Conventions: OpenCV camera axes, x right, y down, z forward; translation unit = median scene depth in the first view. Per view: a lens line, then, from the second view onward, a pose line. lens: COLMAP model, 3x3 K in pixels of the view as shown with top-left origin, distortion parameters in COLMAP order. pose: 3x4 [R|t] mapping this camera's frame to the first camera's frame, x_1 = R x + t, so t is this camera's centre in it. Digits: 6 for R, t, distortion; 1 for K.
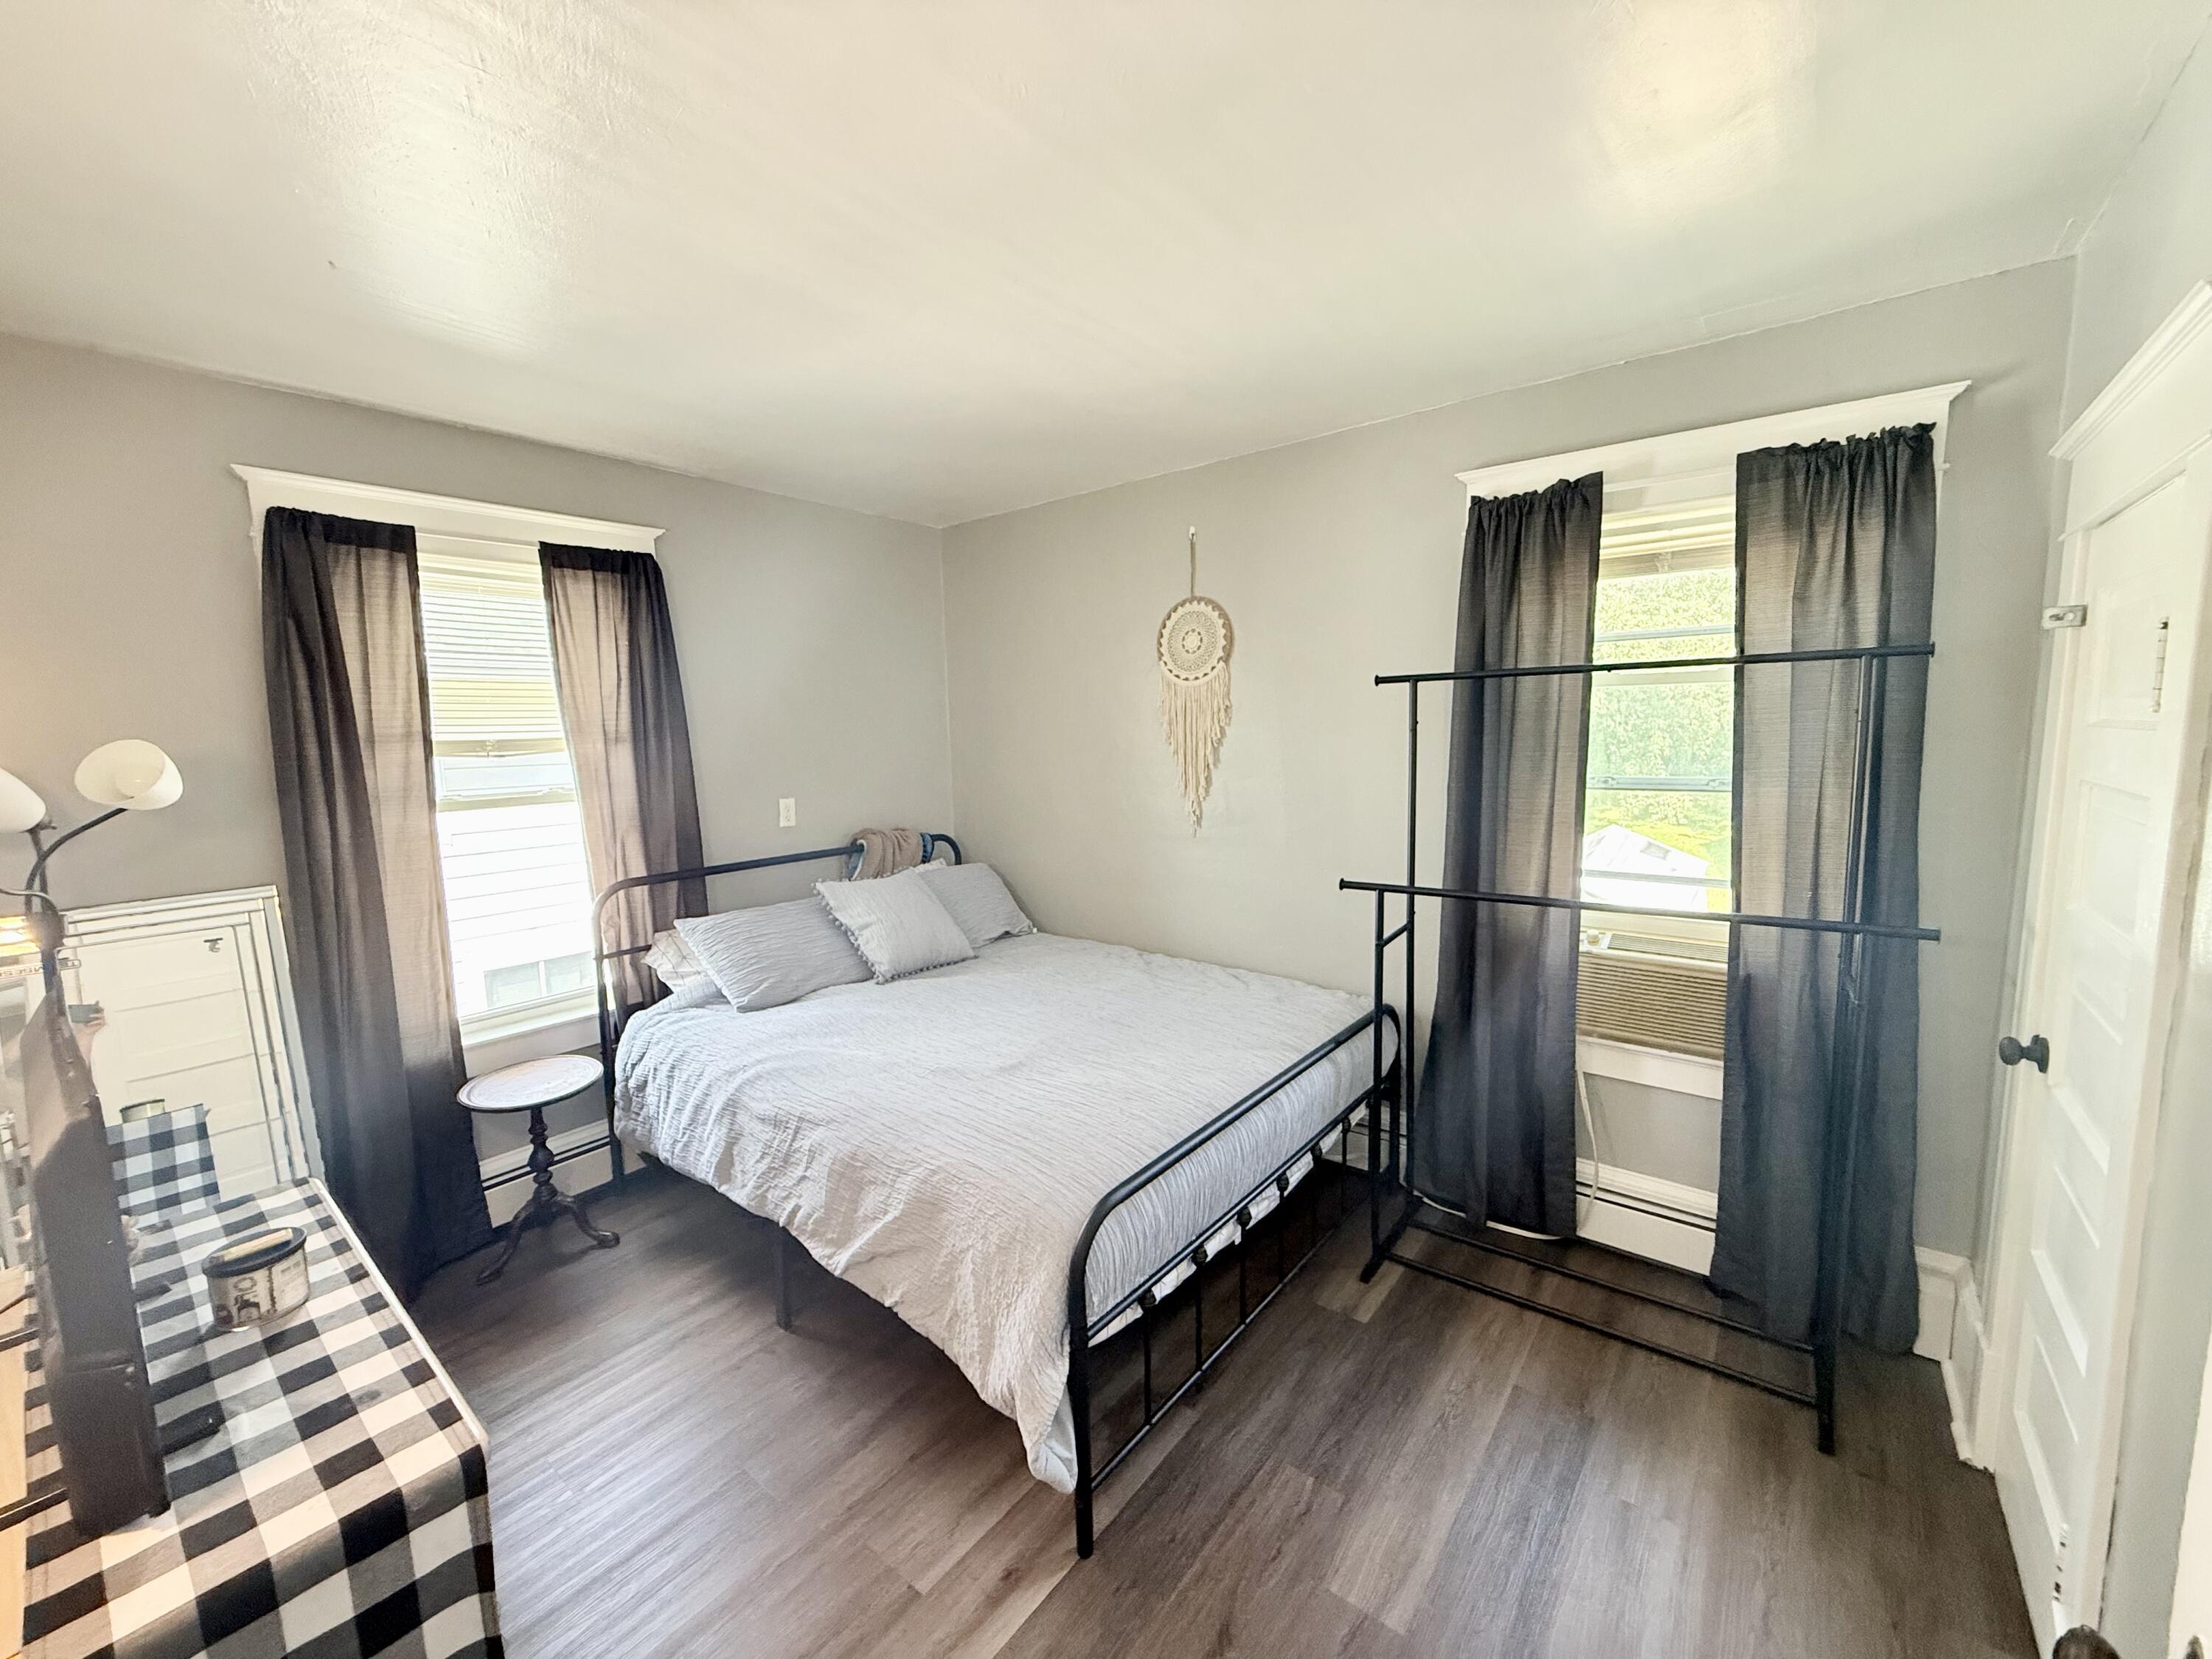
lens RADIAL K [[880.2, 0, 1099.7], [0, 880.2, 827.3], [0, 0, 1]] dist [-0.002033, 0.000563]
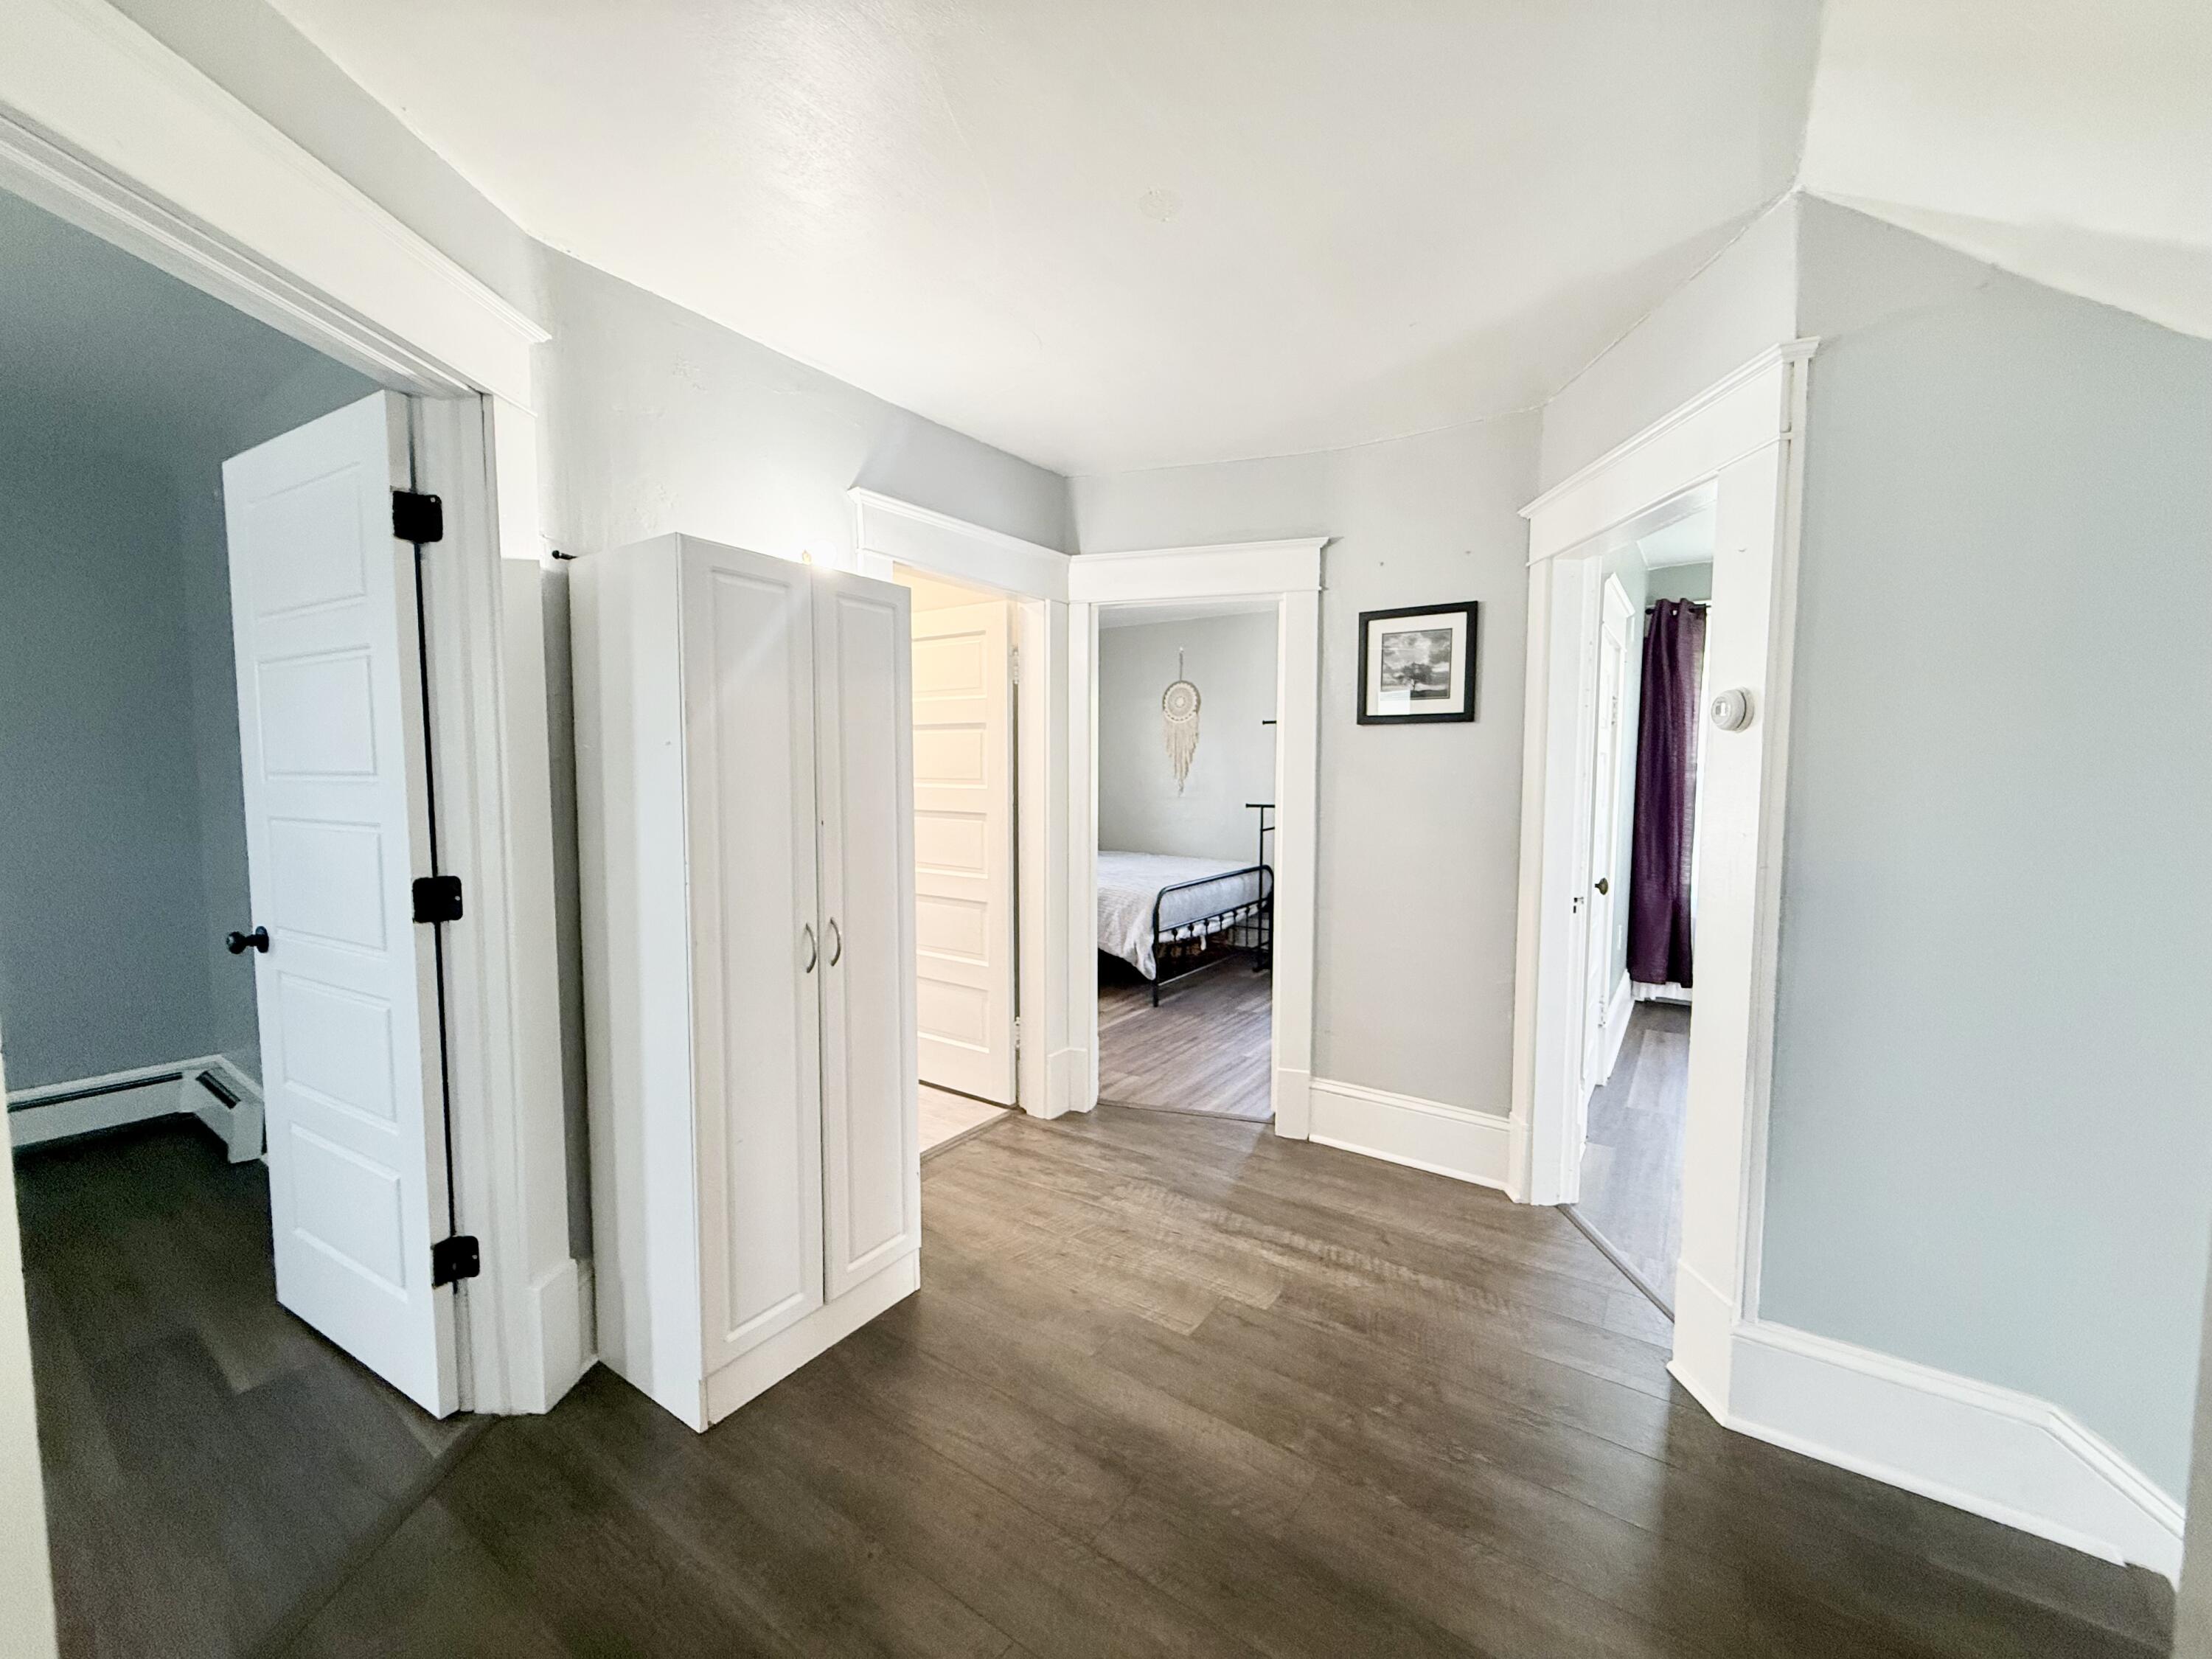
lens RADIAL K [[880.2, 0, 1113.9], [0, 880.2, 830.5], [0, 0, 1]] dist [-0.002033, 0.000563]
pose [[0.996280, 0.019522, 0.083938, -0.283087], [-0.015654, 0.998796, -0.046495, 0.245450], [-0.084744, 0.045008, 0.995386, -1.338327]]
